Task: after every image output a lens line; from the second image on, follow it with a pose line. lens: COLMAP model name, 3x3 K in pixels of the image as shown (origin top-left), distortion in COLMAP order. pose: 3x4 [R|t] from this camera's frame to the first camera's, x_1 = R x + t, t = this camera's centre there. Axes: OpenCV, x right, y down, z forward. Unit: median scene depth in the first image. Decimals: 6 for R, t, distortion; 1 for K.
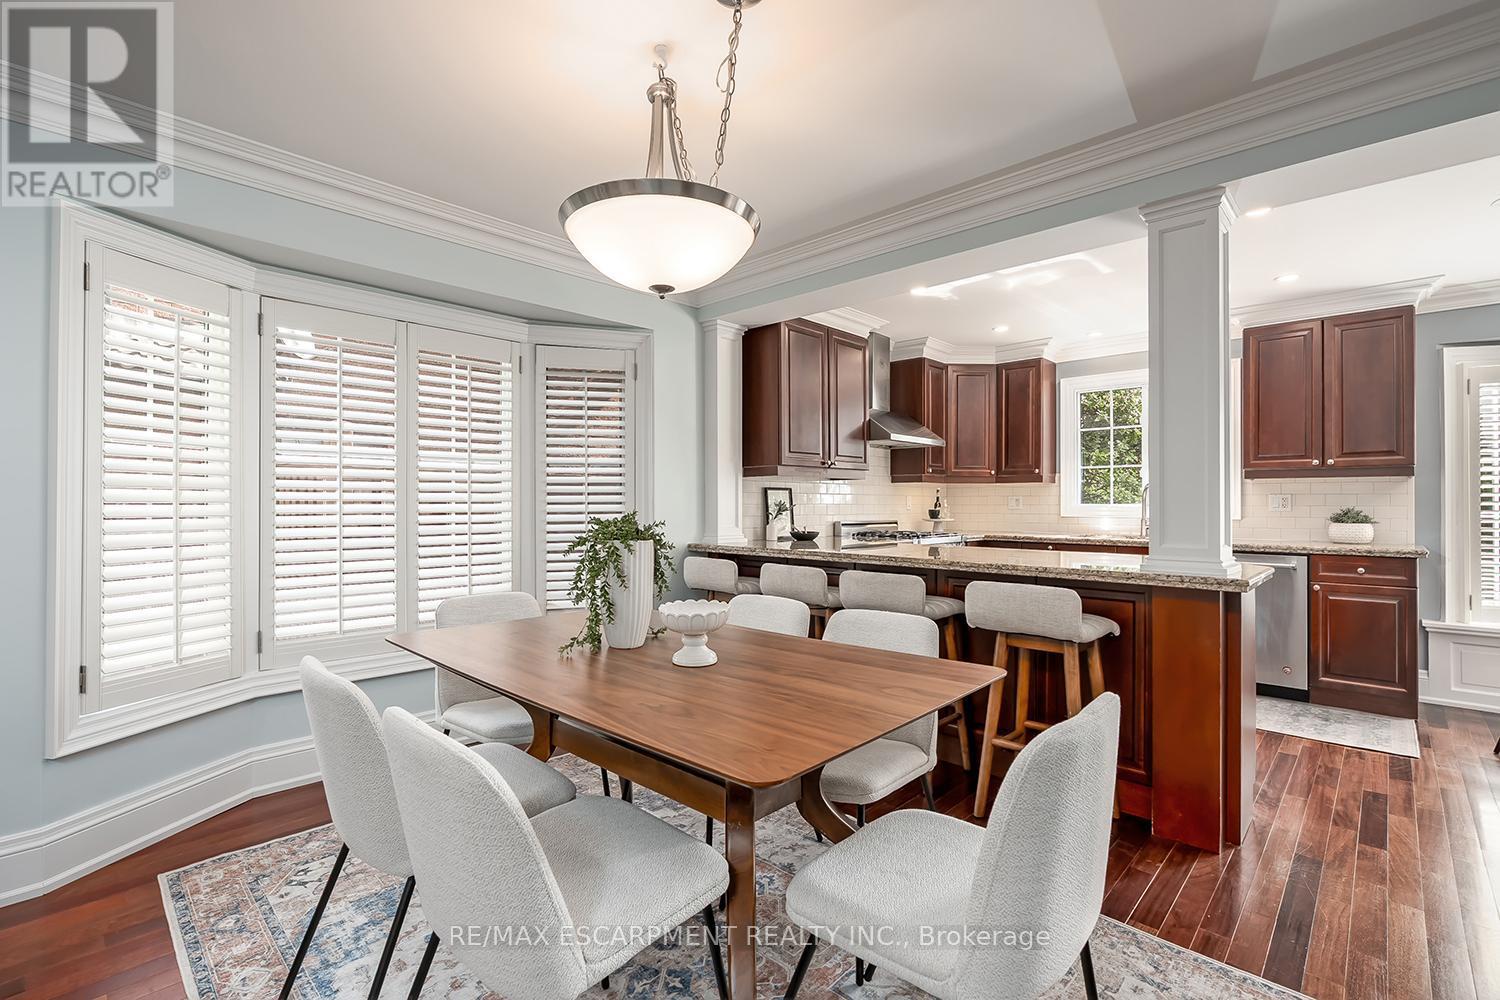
lens RADIAL K [[678.6, 0, 754.7], [0, 678.6, 503.3], [0, 0, 1]] dist [-0.005832, 0.000009]
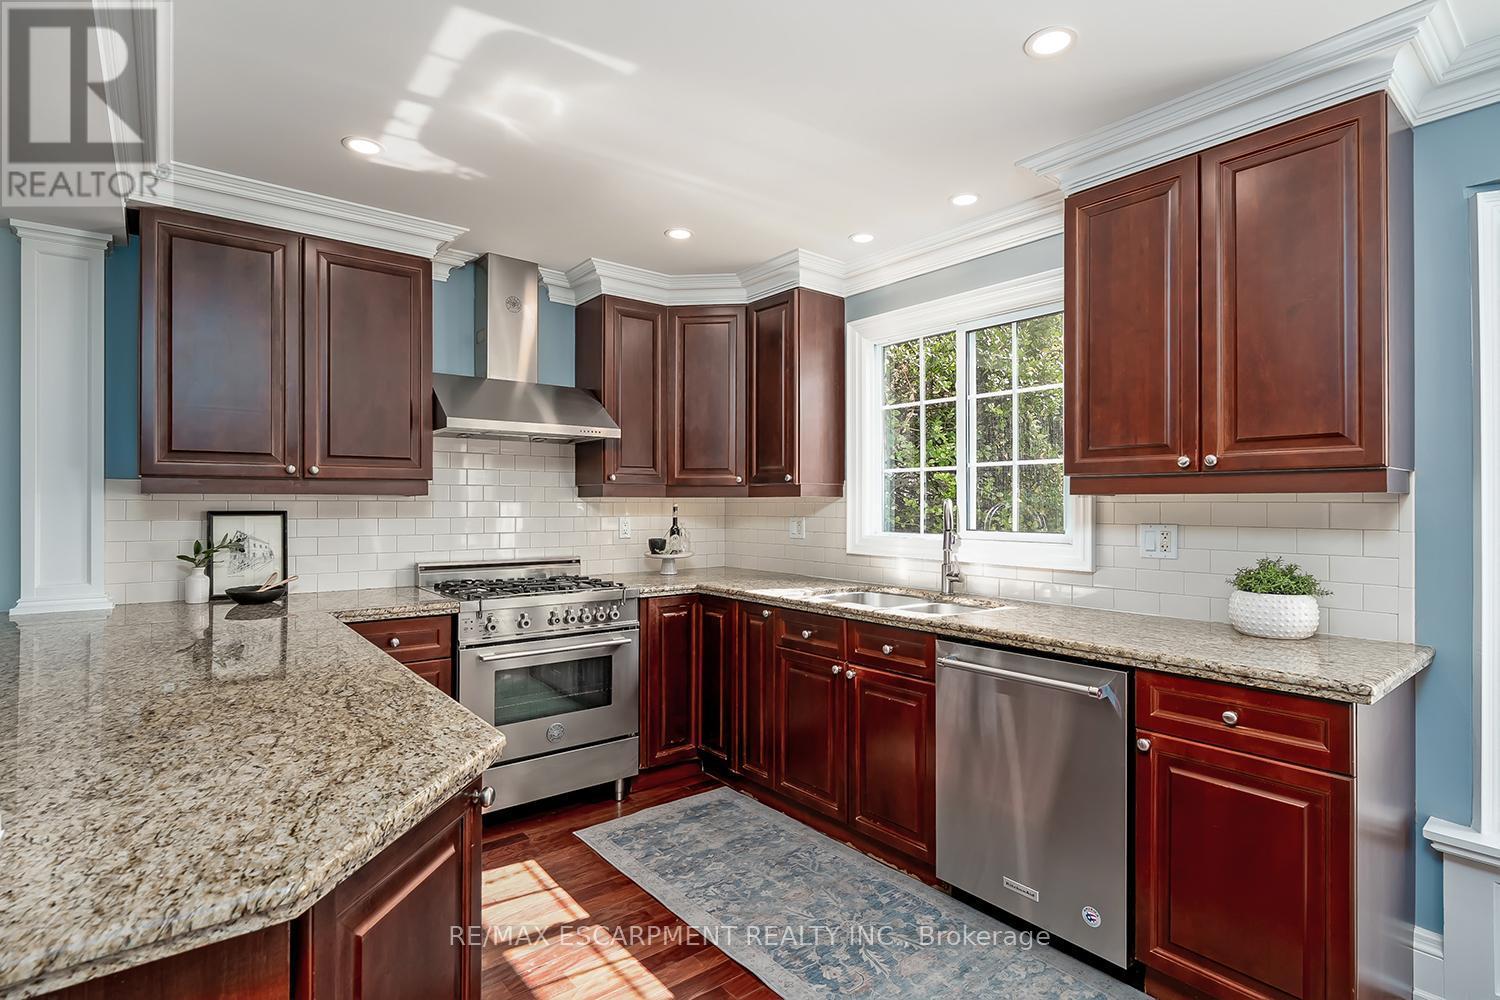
lens RADIAL K [[741.5, 0, 746.9], [0, 741.5, 496.3], [0, 0, 1]] dist [-0.005885, -0.001189]
pose [[0.989121, -0.002613, -0.147079, 0.593805], [0.000998, 0.999938, -0.011054, -0.030209], [0.147099, 0.010787, 0.989063, 0.441791]]
